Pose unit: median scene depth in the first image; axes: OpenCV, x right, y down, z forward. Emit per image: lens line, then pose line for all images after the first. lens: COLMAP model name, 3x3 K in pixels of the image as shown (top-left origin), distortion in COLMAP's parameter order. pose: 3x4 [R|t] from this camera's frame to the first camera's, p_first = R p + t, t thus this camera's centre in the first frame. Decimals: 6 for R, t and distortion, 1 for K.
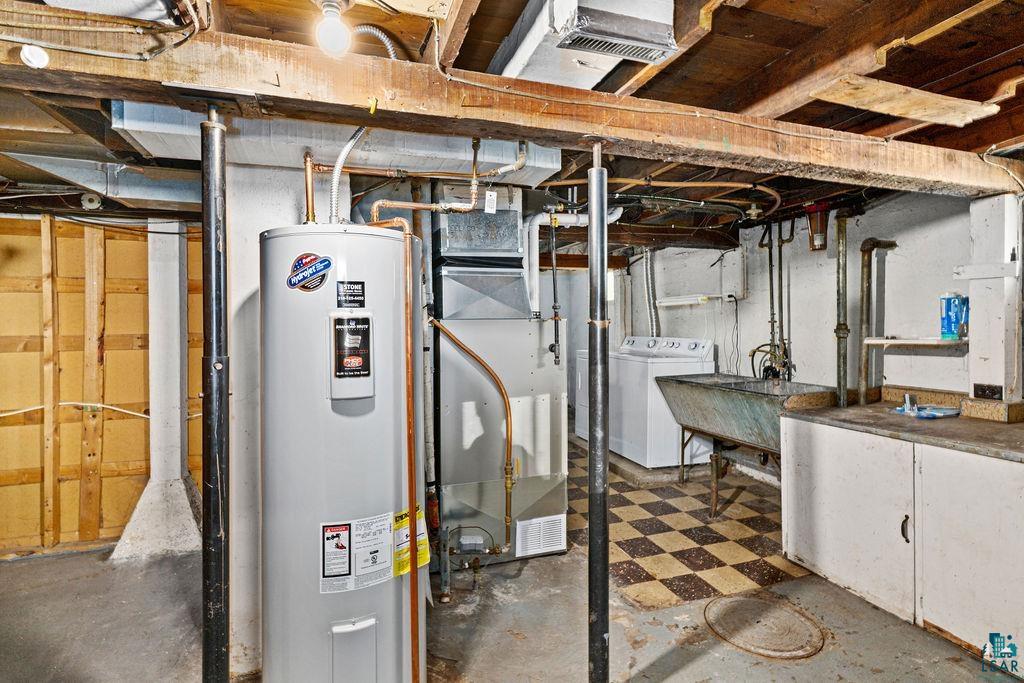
lens RADIAL K [[509.1, 0, 512.0], [0, 509.1, 341.5], [0, 0, 1]] dist [0.000598, 0.000722]
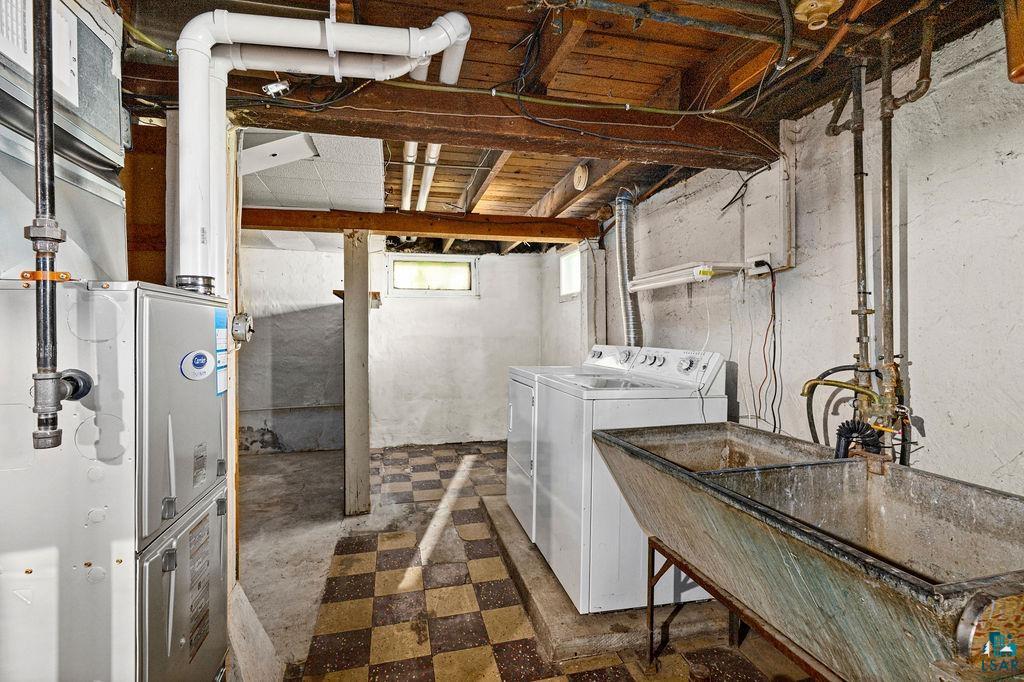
lens RADIAL K [[483.6, 0, 512.0], [0, 483.6, 341.0], [0, 0, 1]] dist [0.000201, 0.000392]
pose [[0.995343, 0.009630, -0.095913, 0.245928], [-0.011035, 0.999839, -0.014136, -0.006627], [0.095761, 0.015129, 0.995289, 0.536285]]
